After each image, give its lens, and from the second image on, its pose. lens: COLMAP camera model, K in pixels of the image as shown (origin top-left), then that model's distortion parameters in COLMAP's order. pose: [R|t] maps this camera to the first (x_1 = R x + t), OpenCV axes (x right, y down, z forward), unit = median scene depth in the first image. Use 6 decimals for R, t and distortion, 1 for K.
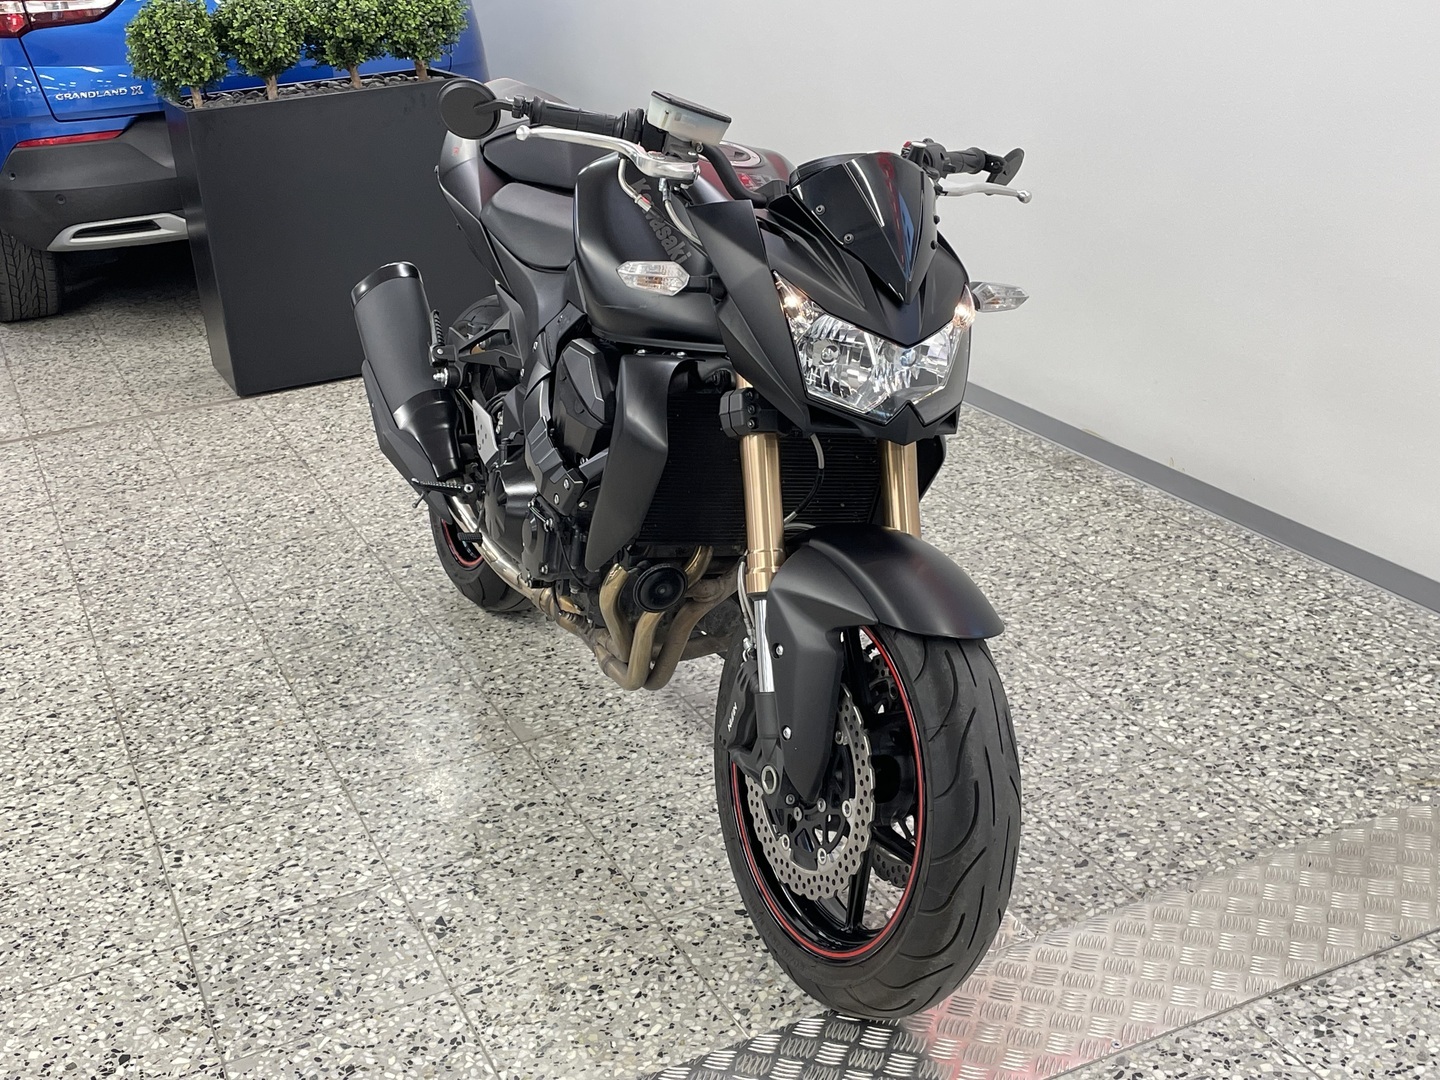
lens RADIAL K [[1747.3, 0, 698.1], [0, 1747.3, 503.7], [0, 0, 1]] dist [0.062692, 0.000000]
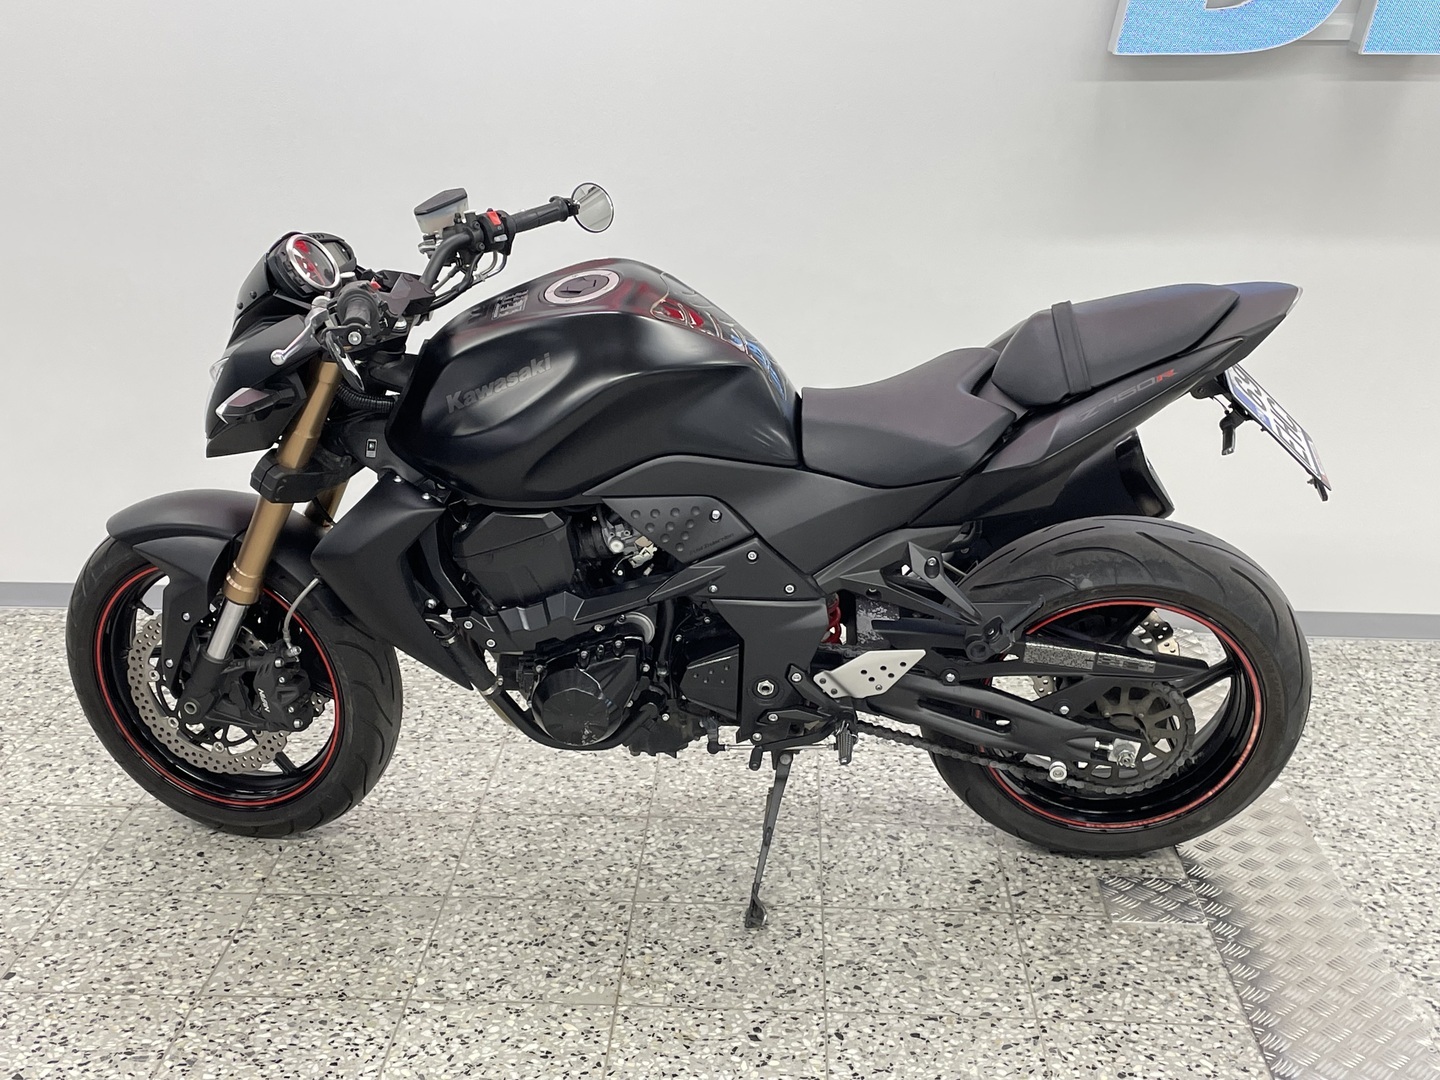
lens RADIAL K [[1863.7, 0, 723.4], [0, 1863.7, 522.5], [0, 0, 1]] dist [0.057163, 0.000000]
pose [[0.442282, -0.185661, 0.877449, -0.898614], [0.278172, 0.958490, 0.062595, -0.139584], [-0.852647, 0.216397, 0.475568, 0.519323]]
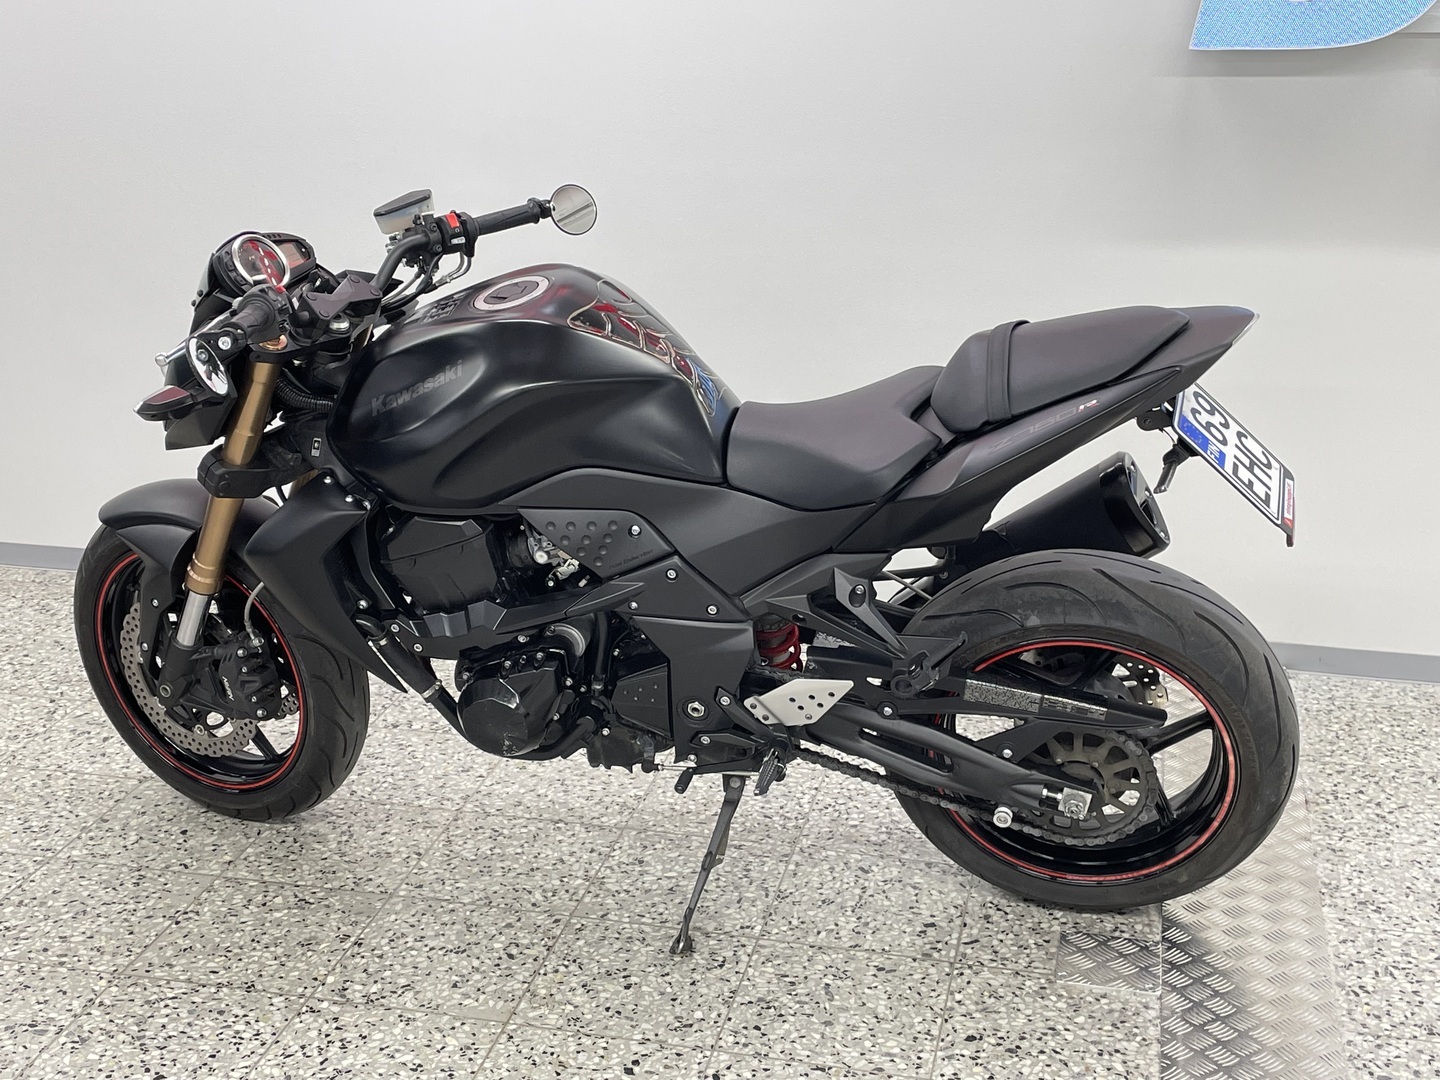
lens RADIAL K [[1863.7, 0, 716.7], [0, 1863.7, 511.7], [0, 0, 1]] dist [0.057163, 0.000000]
pose [[0.606358, -0.168281, 0.777182, -0.752151], [0.242354, 0.969962, 0.020938, -0.101585], [-0.757360, 0.175658, 0.628928, 0.350869]]
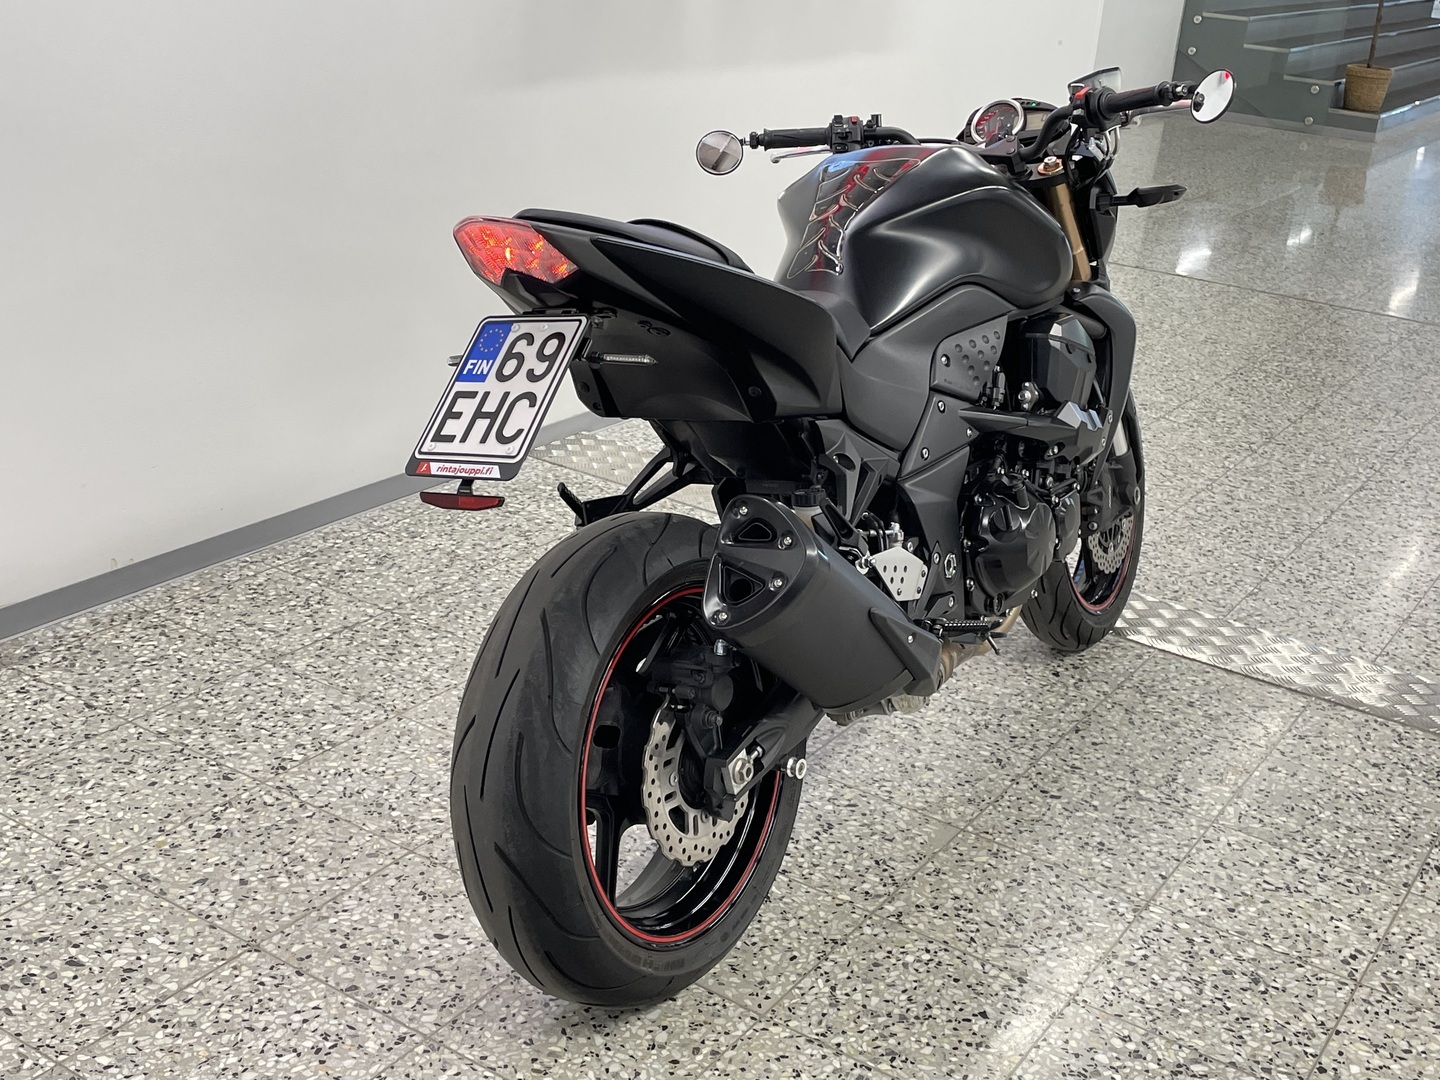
lens RADIAL K [[1747.3, 0, 717.9], [0, 1747.3, 524.6], [0, 0, 1]] dist [0.062692, 0.000000]
pose [[-0.546838, -0.270260, 0.792419, -0.778468], [0.257057, 0.846557, 0.466115, -0.500234], [-0.796800, 0.458586, -0.393457, 1.513253]]
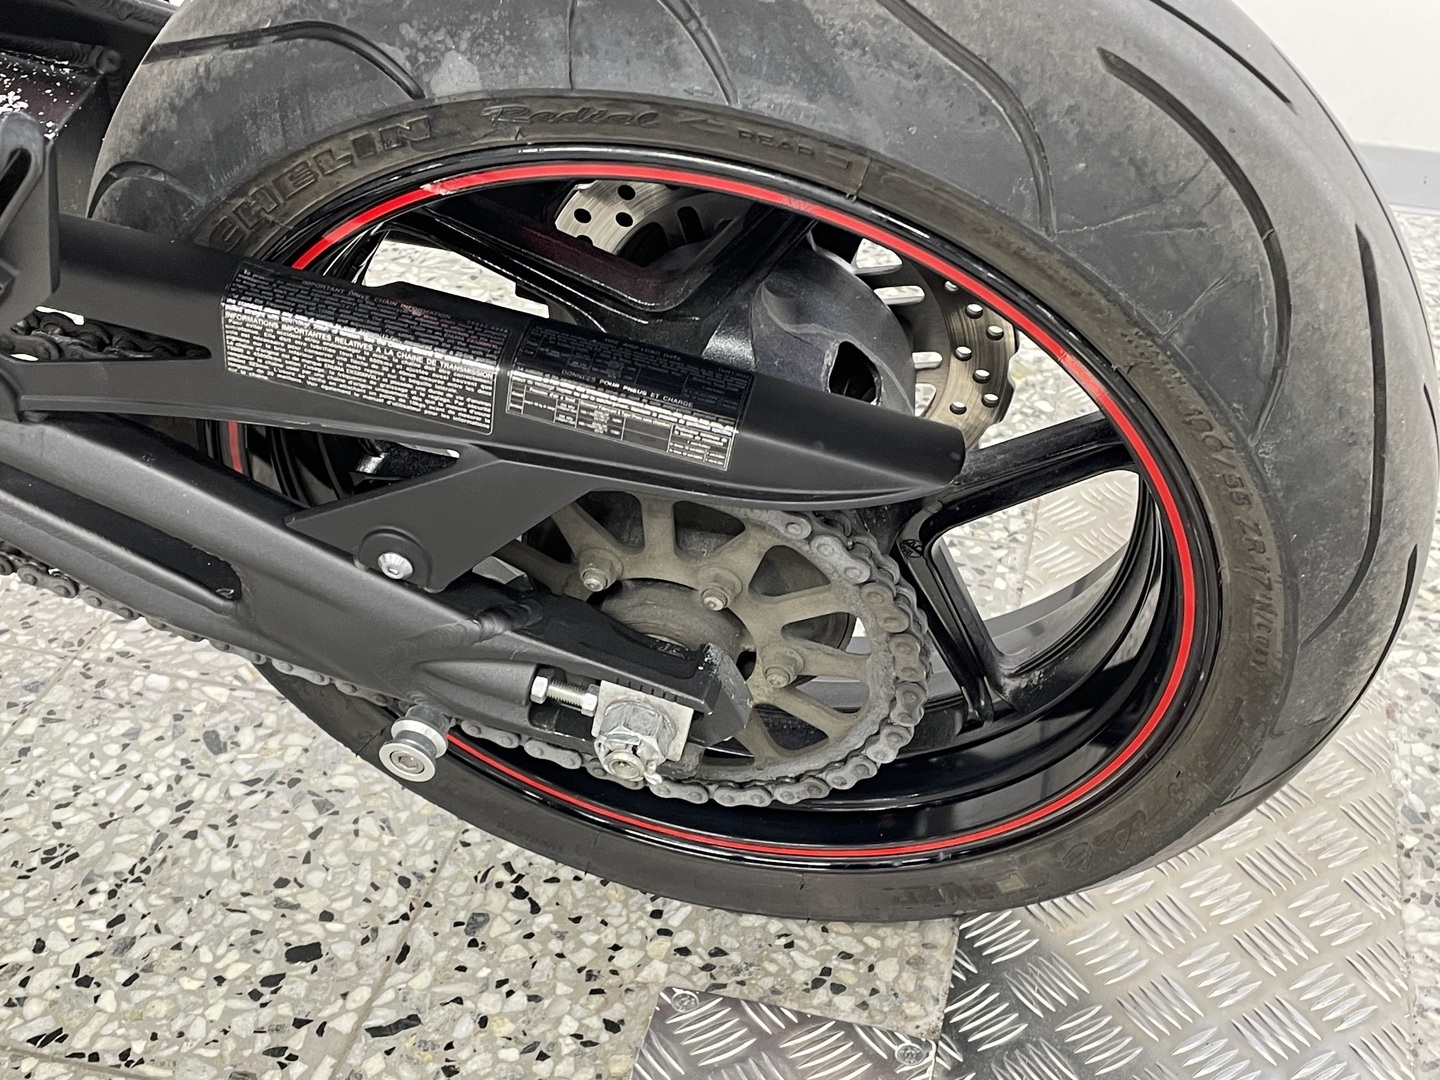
lens RADIAL K [[1863.7, 0, 713.2], [0, 1863.7, 553.8], [0, 0, 1]] dist [0.057163, 0.000000]
pose [[0.611985, -0.377868, 0.694759, -0.076129], [0.216750, 0.924976, 0.312153, 0.002924], [-0.760587, -0.040444, 0.647974, 0.663251]]
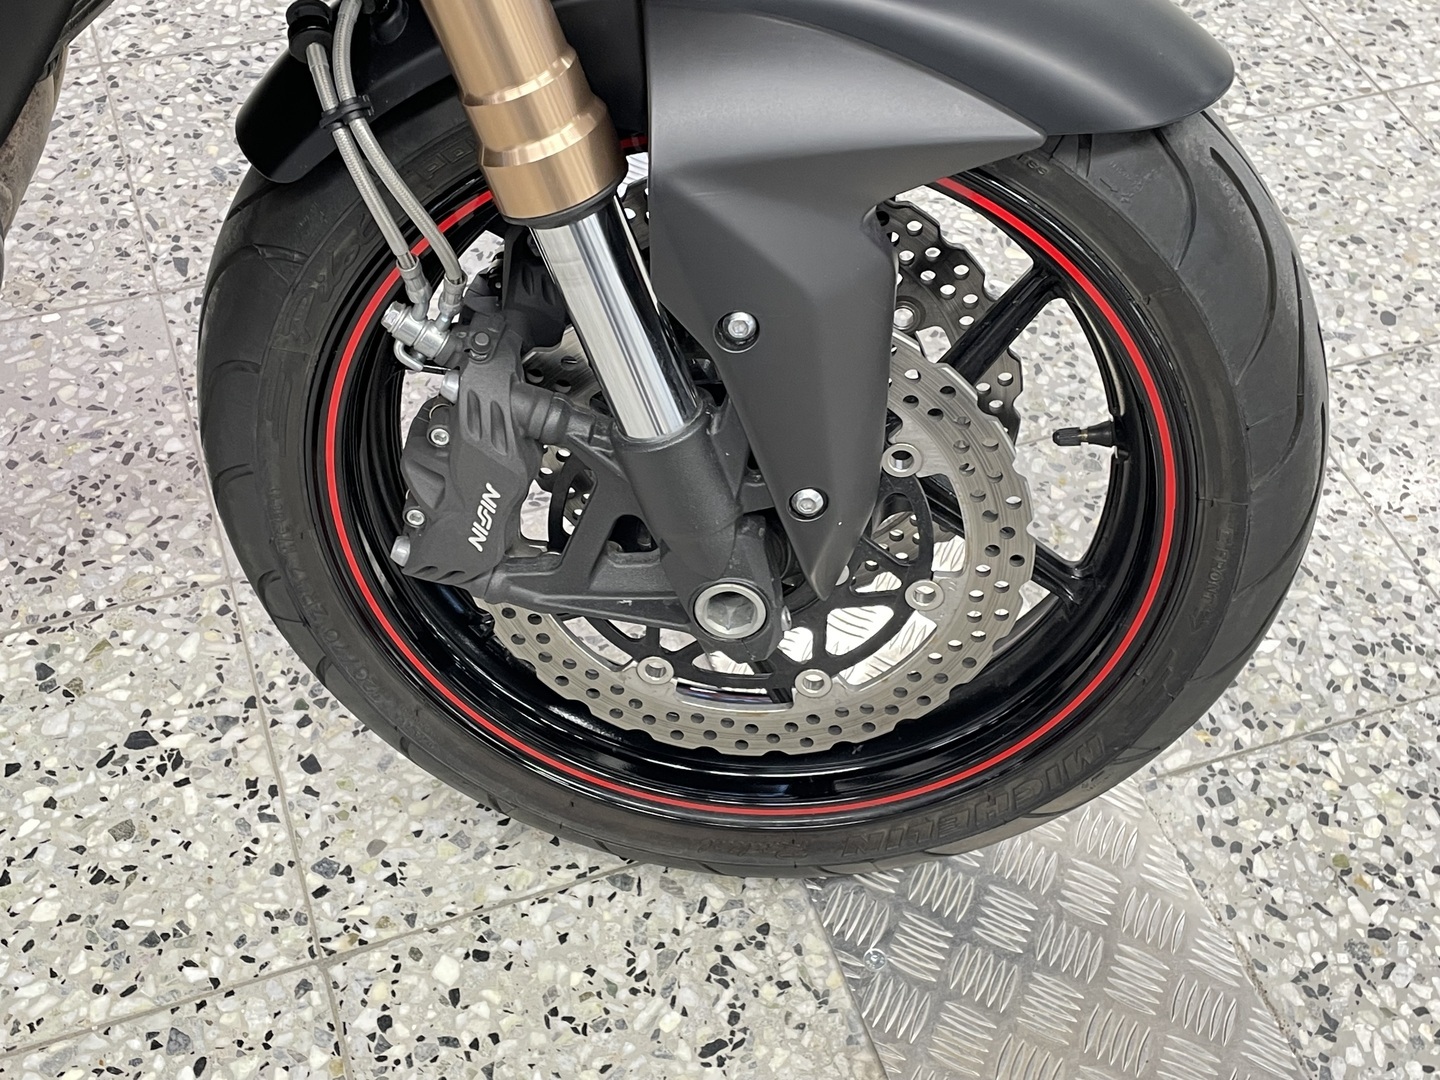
lens RADIAL K [[1747.3, 0, 722.7], [0, 1747.3, 510.4], [0, 0, 1]] dist [0.062692, 0.000000]
pose [[0.061364, -0.722707, 0.688425, -0.511701], [0.286225, 0.673498, 0.681524, -0.024172], [-0.956195, 0.155224, 0.248186, 0.583693]]
